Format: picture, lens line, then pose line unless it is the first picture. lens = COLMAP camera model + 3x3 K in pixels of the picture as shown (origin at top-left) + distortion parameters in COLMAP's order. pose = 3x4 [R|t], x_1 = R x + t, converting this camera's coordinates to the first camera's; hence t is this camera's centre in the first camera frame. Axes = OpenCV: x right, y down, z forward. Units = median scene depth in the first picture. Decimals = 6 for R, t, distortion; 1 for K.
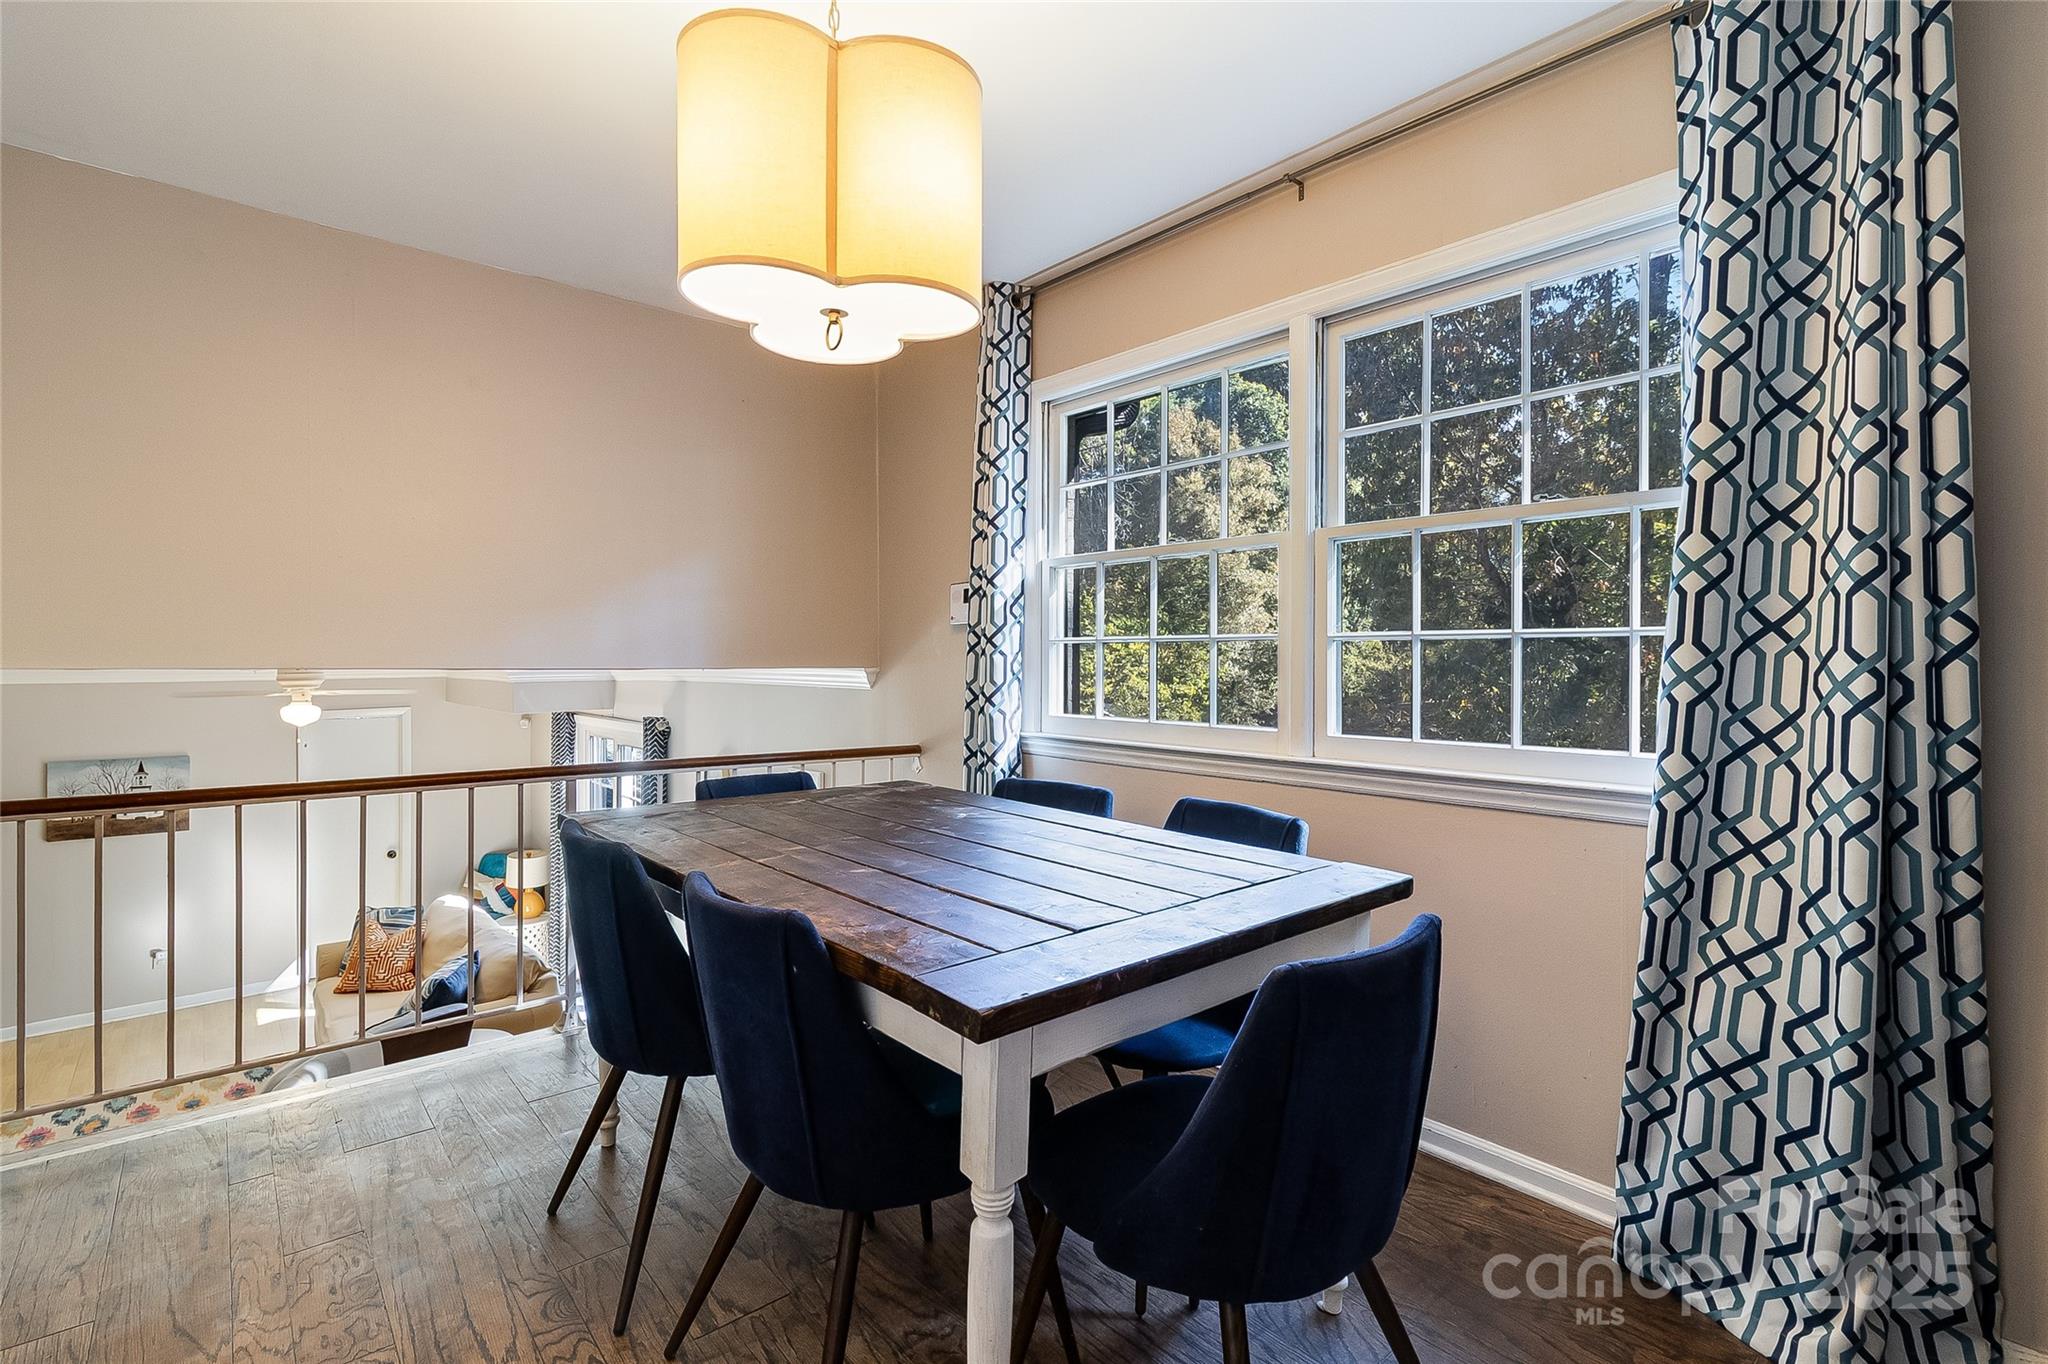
lens RADIAL K [[962.3, 0, 1034.8], [0, 962.3, 652.8], [0, 0, 1]] dist [0.001181, 0.000639]
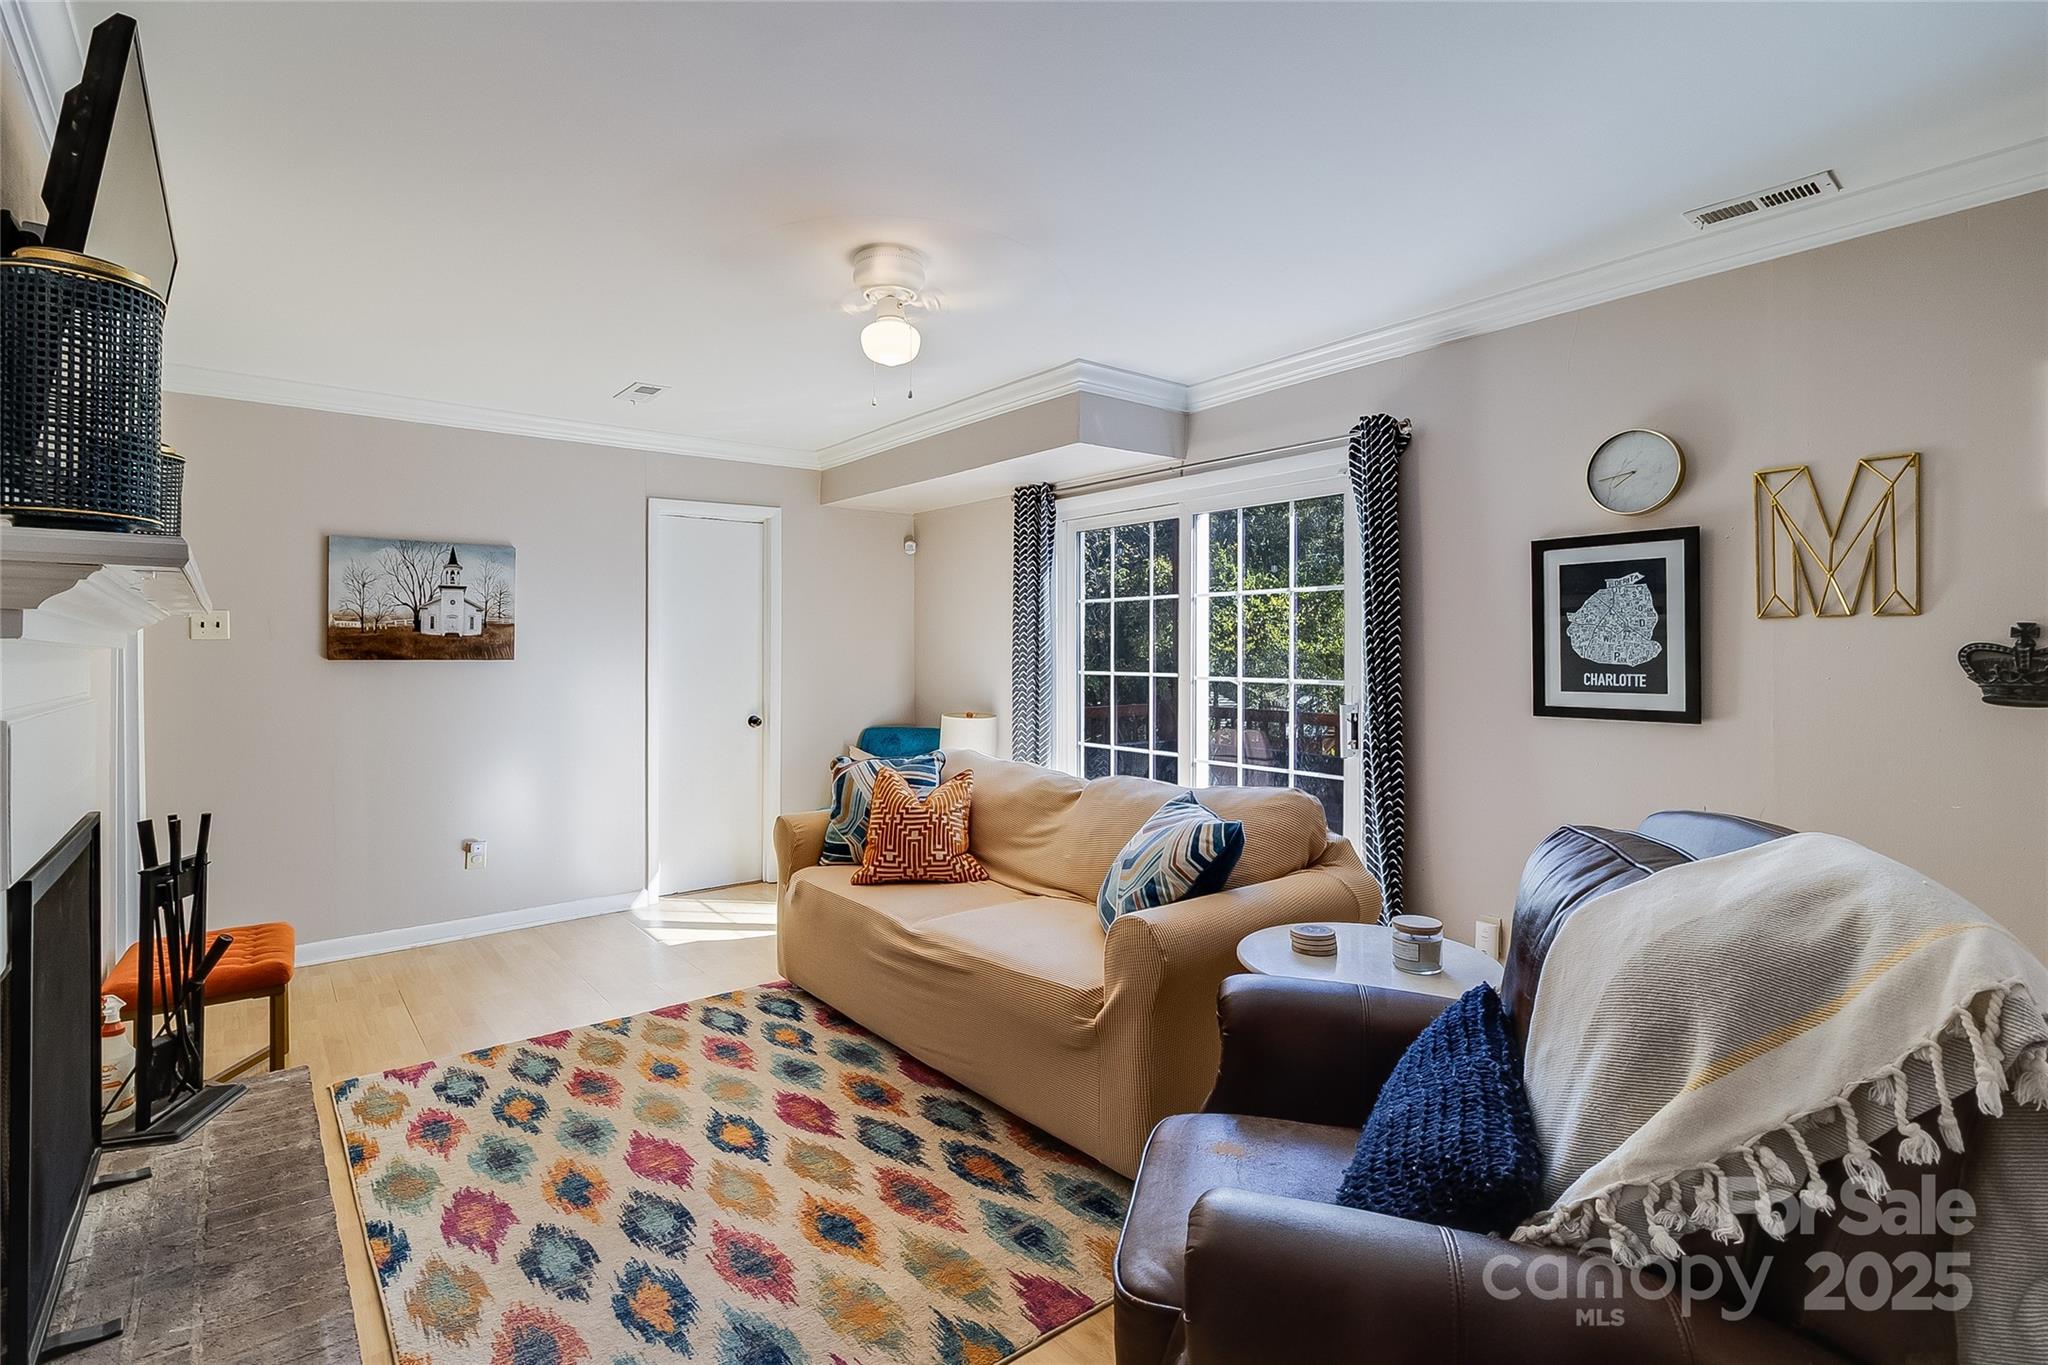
lens RADIAL K [[962.3, 0, 1034.8], [0, 962.3, 653.3], [0, 0, 1]] dist [0.001181, 0.000639]
pose [[0.999215, -0.002626, -0.039538, -0.513953], [0.003056, 0.999937, 0.010805, 0.179422], [0.039507, -0.010917, 0.999160, 0.368926]]
